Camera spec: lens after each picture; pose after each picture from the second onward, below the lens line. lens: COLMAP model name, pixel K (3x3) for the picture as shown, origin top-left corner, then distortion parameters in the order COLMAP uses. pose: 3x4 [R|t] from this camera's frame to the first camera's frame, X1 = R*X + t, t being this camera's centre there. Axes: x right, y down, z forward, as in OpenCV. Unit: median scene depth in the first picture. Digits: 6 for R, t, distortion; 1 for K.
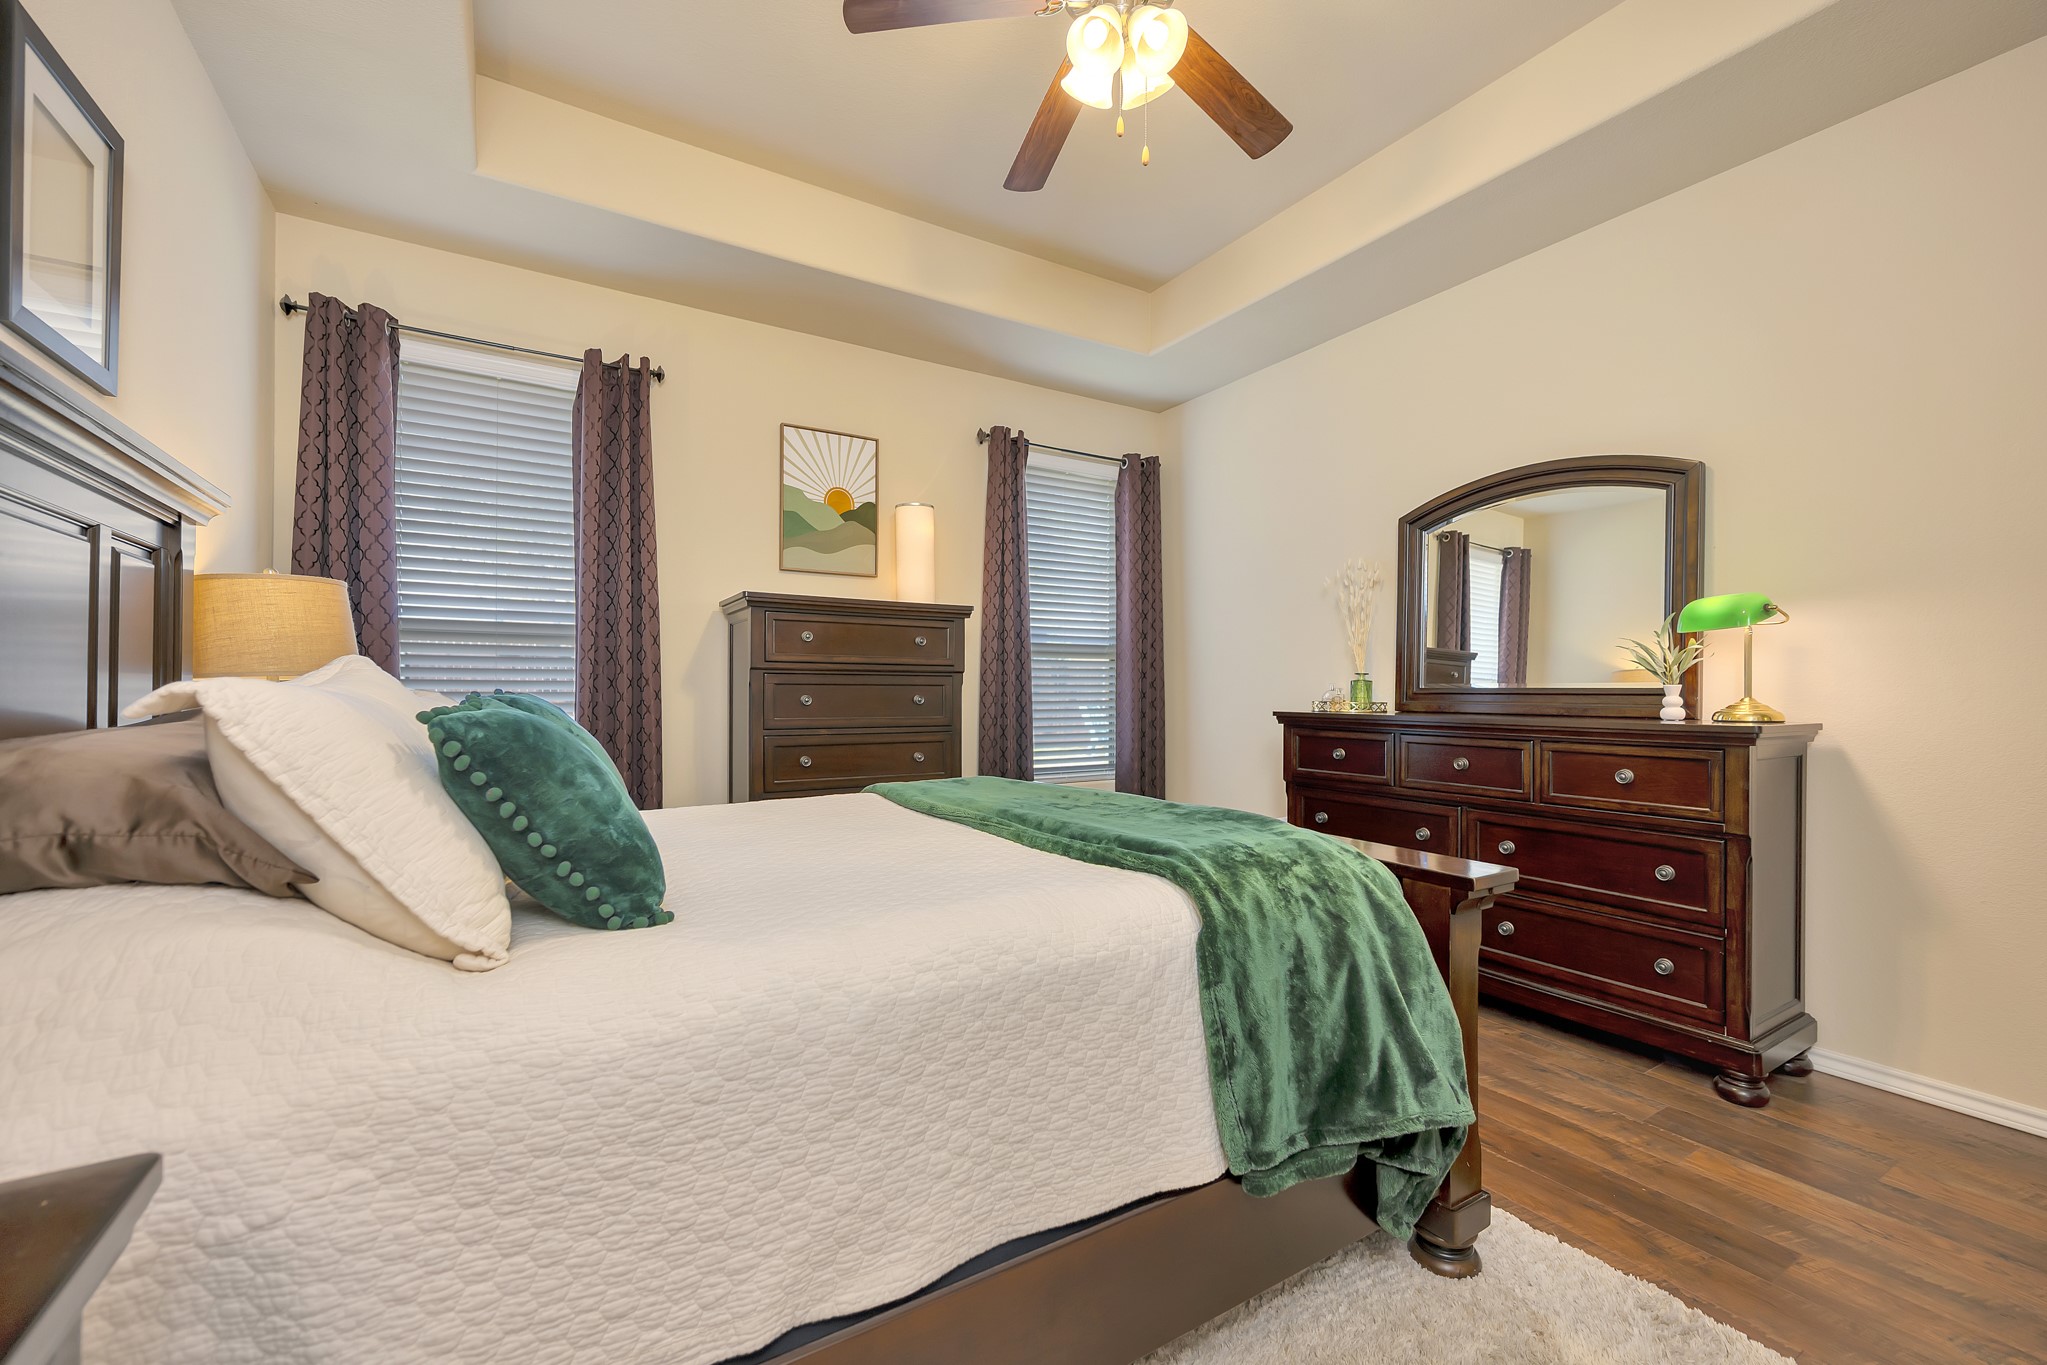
lens RADIAL K [[849.6, 0, 1059.9], [0, 849.6, 684.7], [0, 0, 1]] dist [-0.000054, 0.000044]
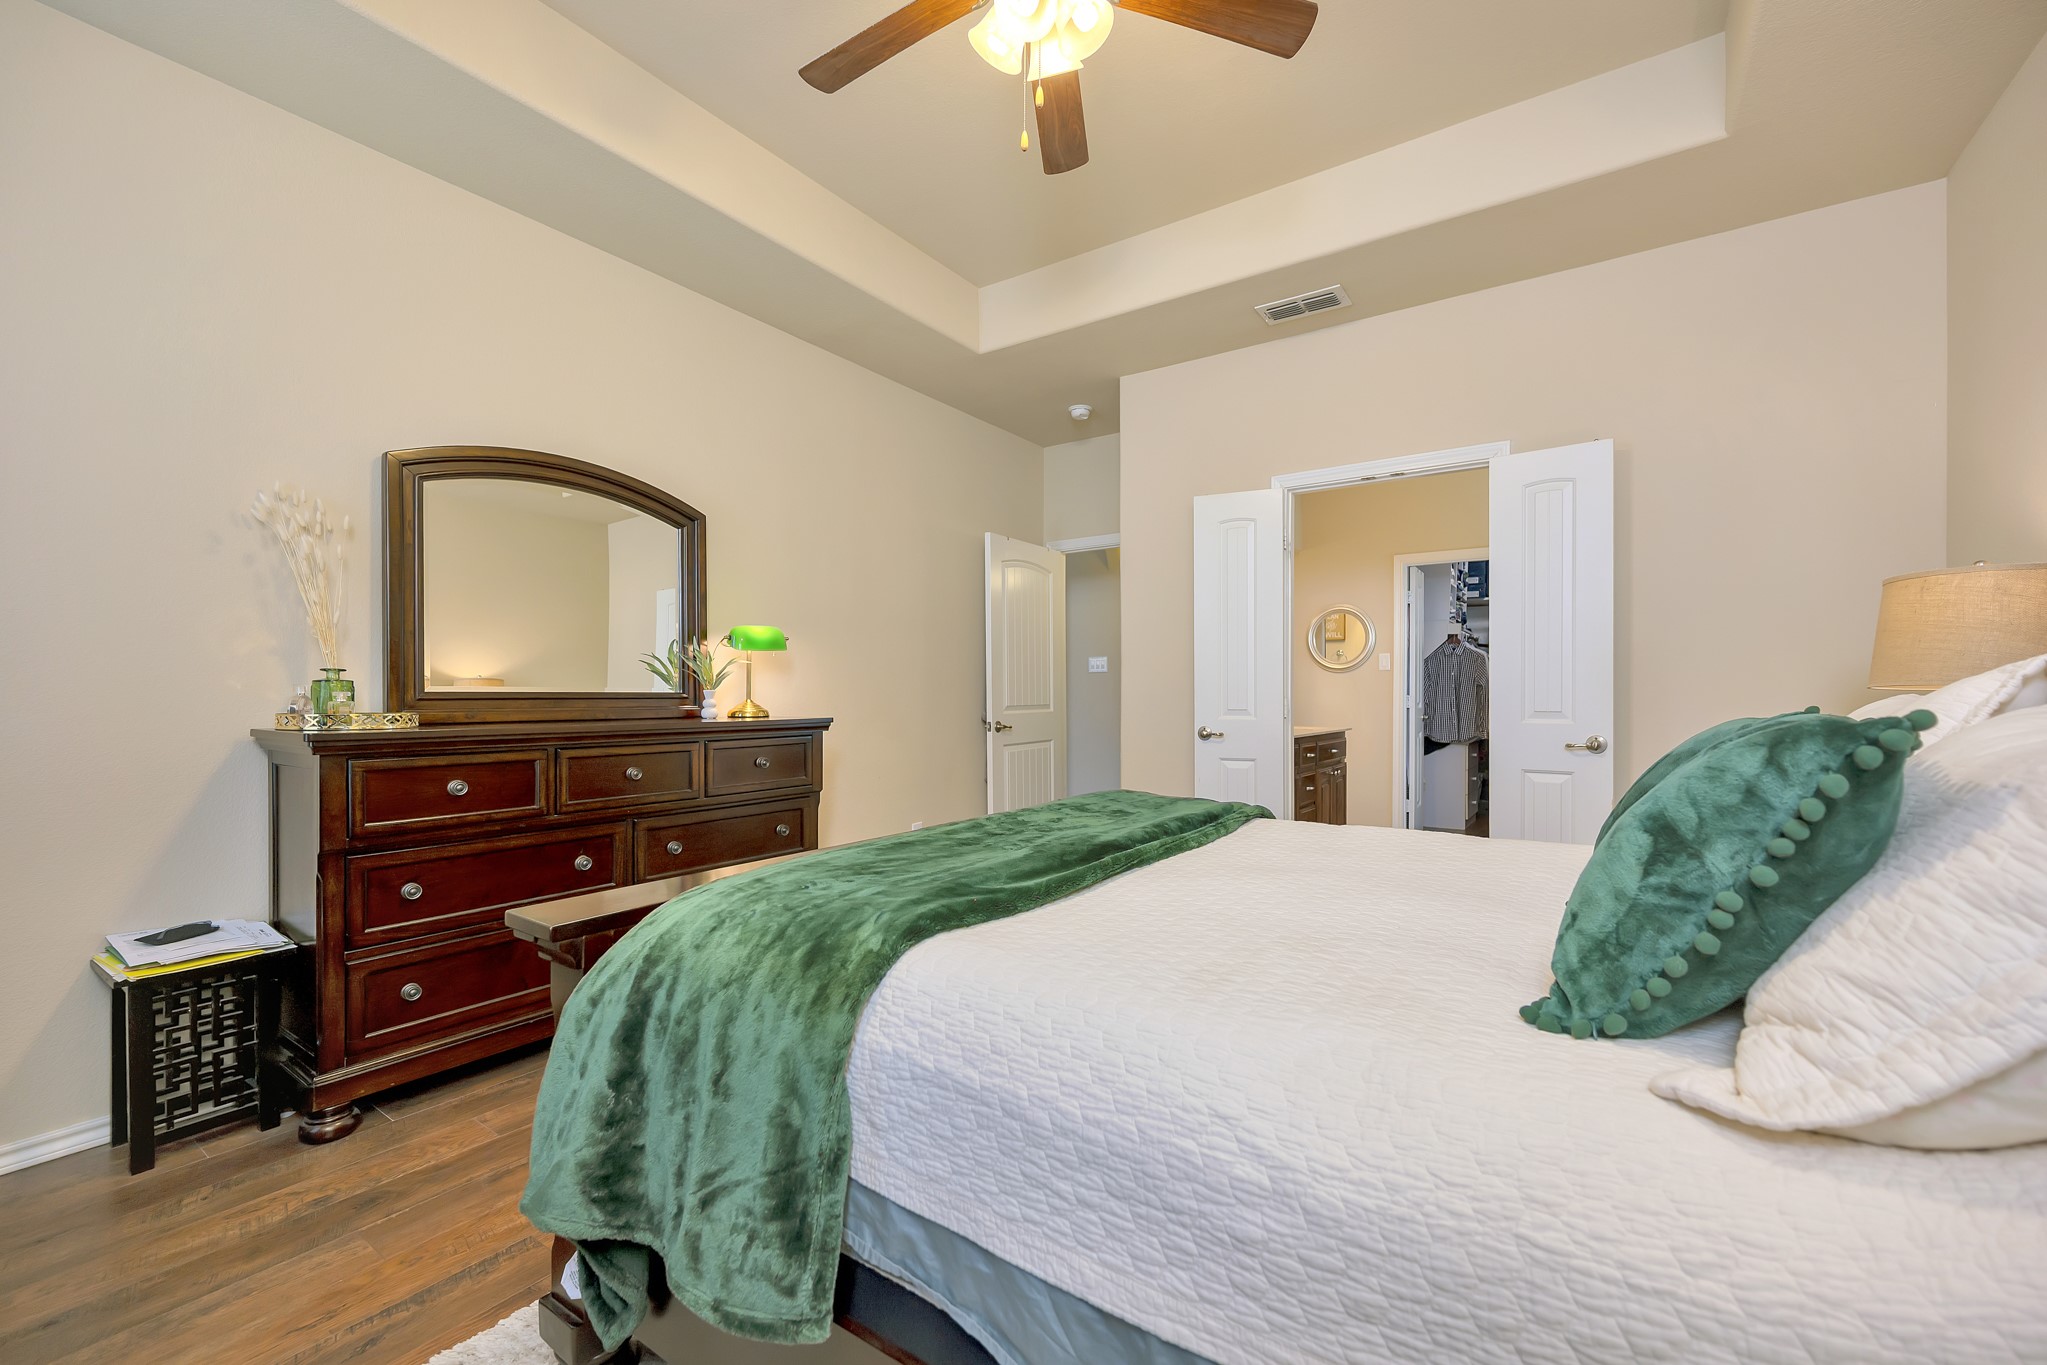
lens RADIAL K [[825.3, 0, 1029.8], [0, 825.3, 696.0], [0, 0, 1]] dist [-0.000768, -0.000006]
pose [[-0.385942, -0.004374, 0.922513, -0.454227], [-0.005534, 0.999982, 0.002427, 0.002915], [-0.922507, -0.004168, -0.385959, 0.800484]]
